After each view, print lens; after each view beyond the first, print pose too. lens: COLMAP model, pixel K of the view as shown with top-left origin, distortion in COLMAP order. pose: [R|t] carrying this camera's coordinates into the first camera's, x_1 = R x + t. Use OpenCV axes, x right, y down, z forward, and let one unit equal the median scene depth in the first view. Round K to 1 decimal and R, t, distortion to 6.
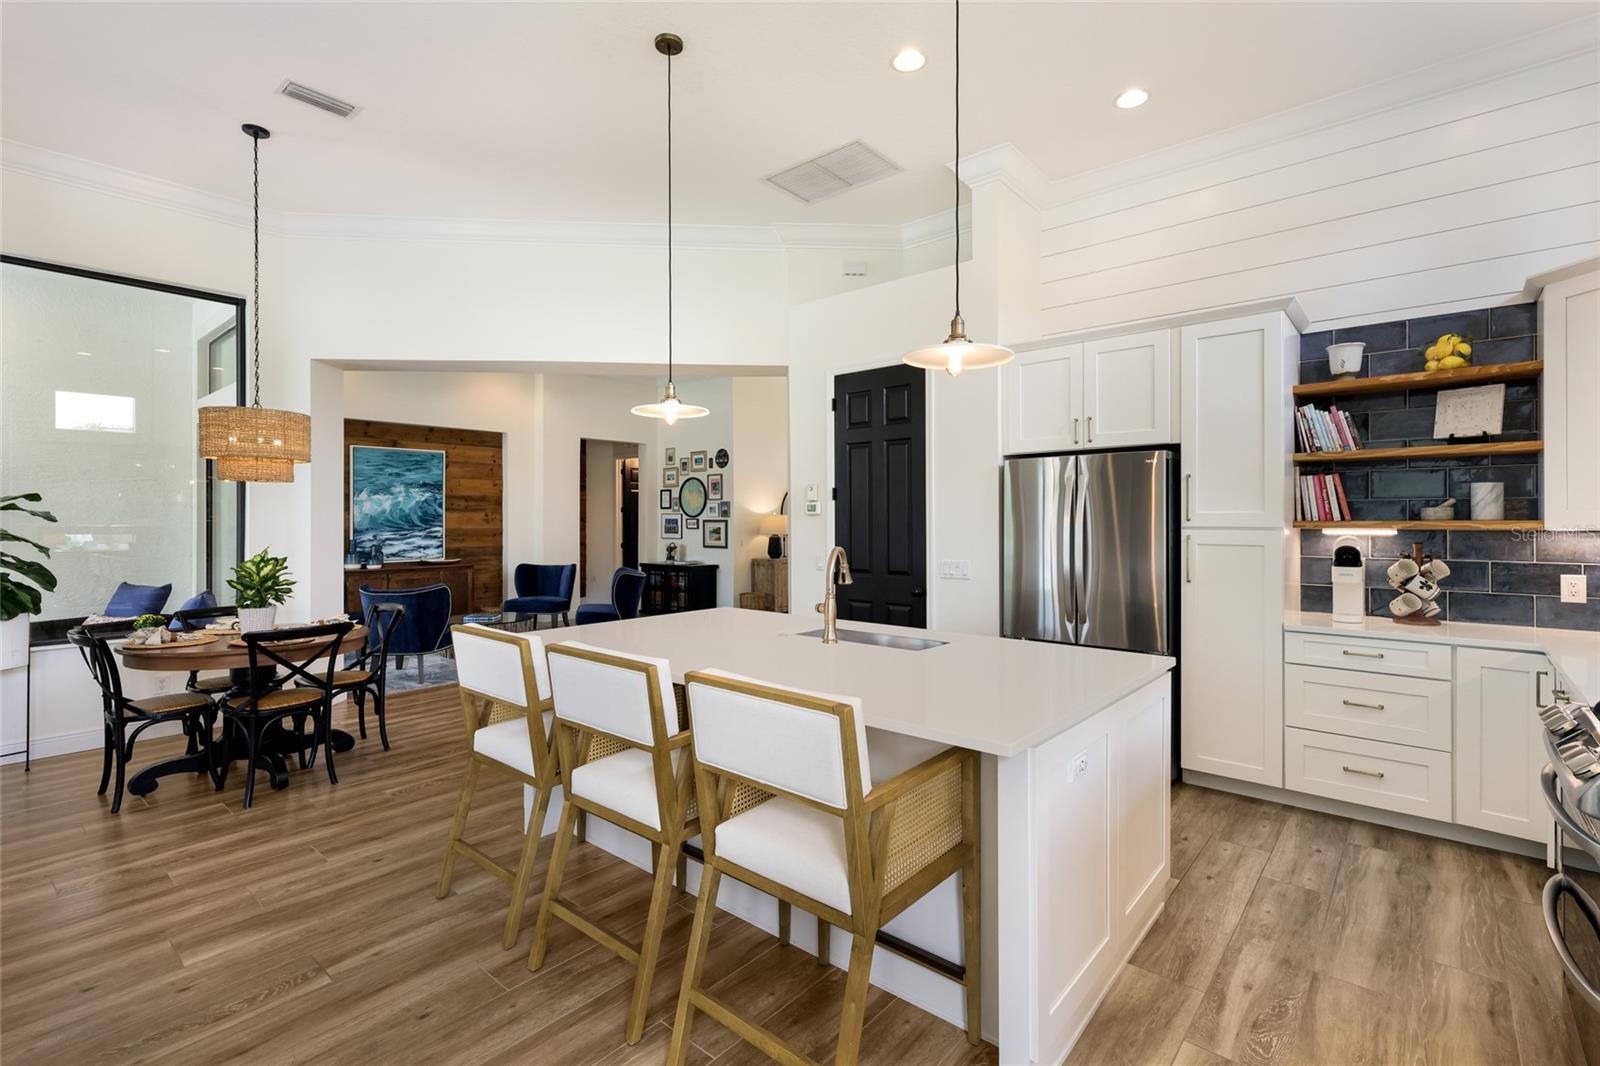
lens RADIAL K [[727.9, 0, 797.3], [0, 727.9, 522.6], [0, 0, 1]] dist [0.005288, 0.000171]
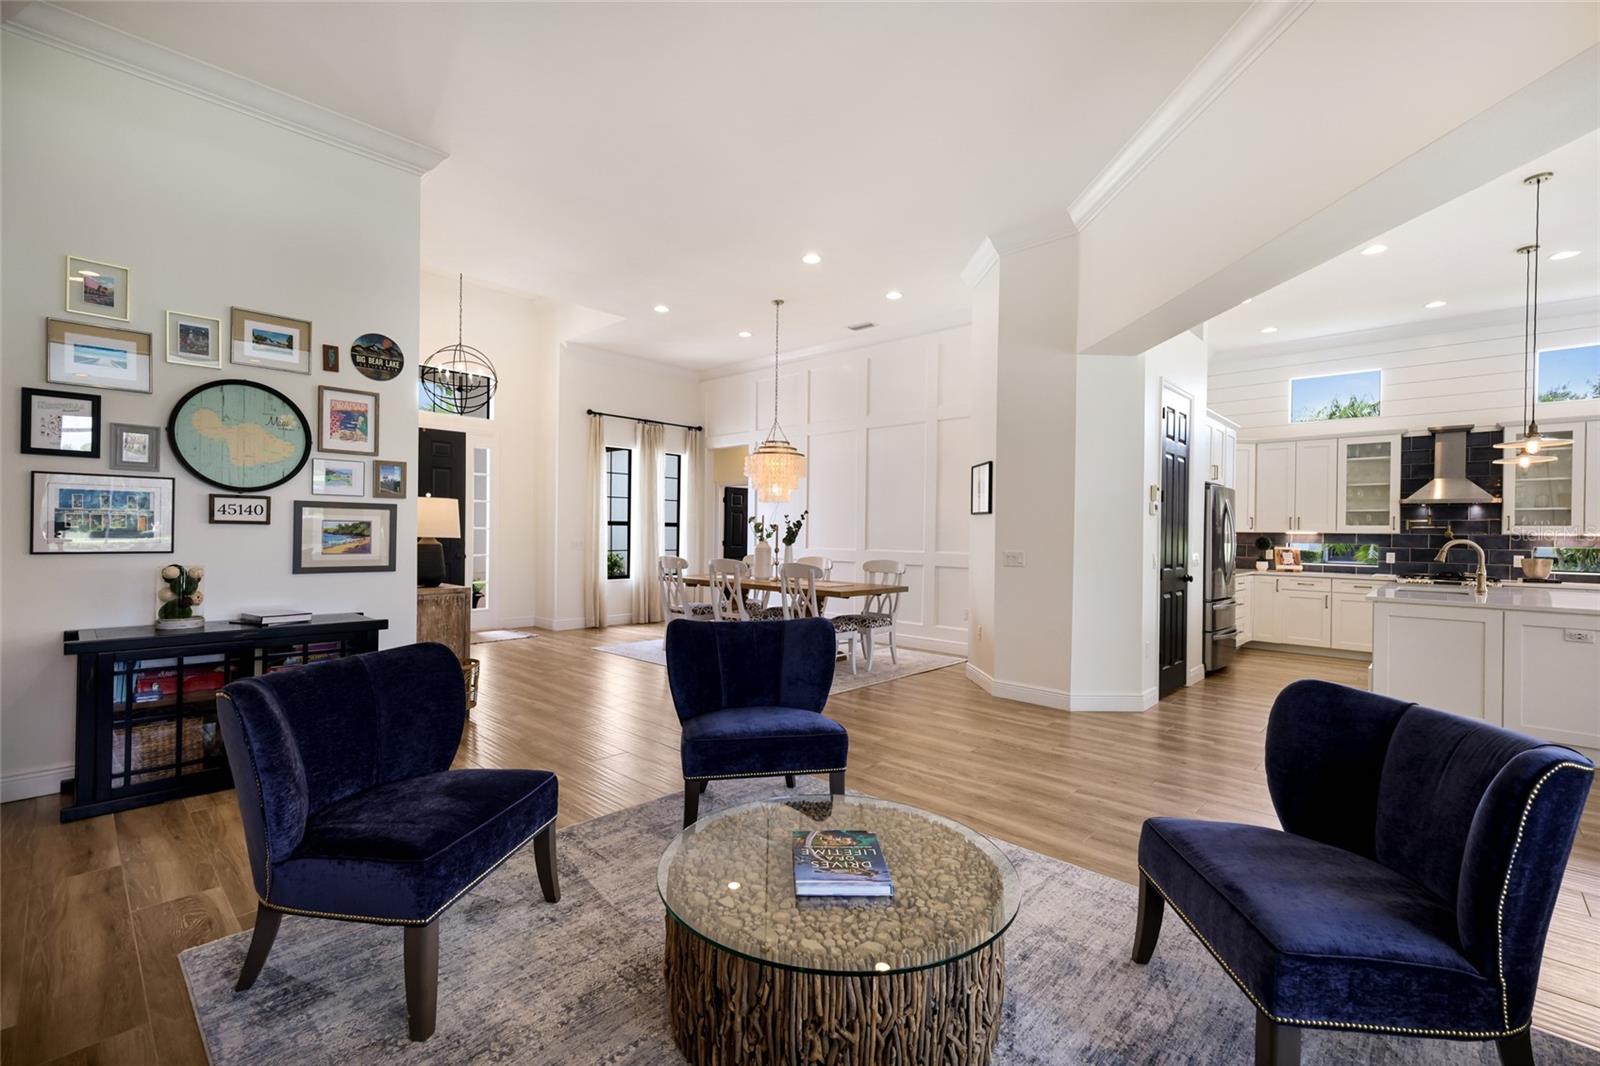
lens RADIAL K [[689.3, 0, 799.7], [0, 689.3, 534.2], [0, 0, 1]] dist [0.003172, 0.001954]
pose [[0.041797, -0.000729, 0.999126, -0.483890], [-0.007158, 0.999974, 0.001029, 0.011538], [-0.999100, -0.007194, 0.041791, 0.728475]]
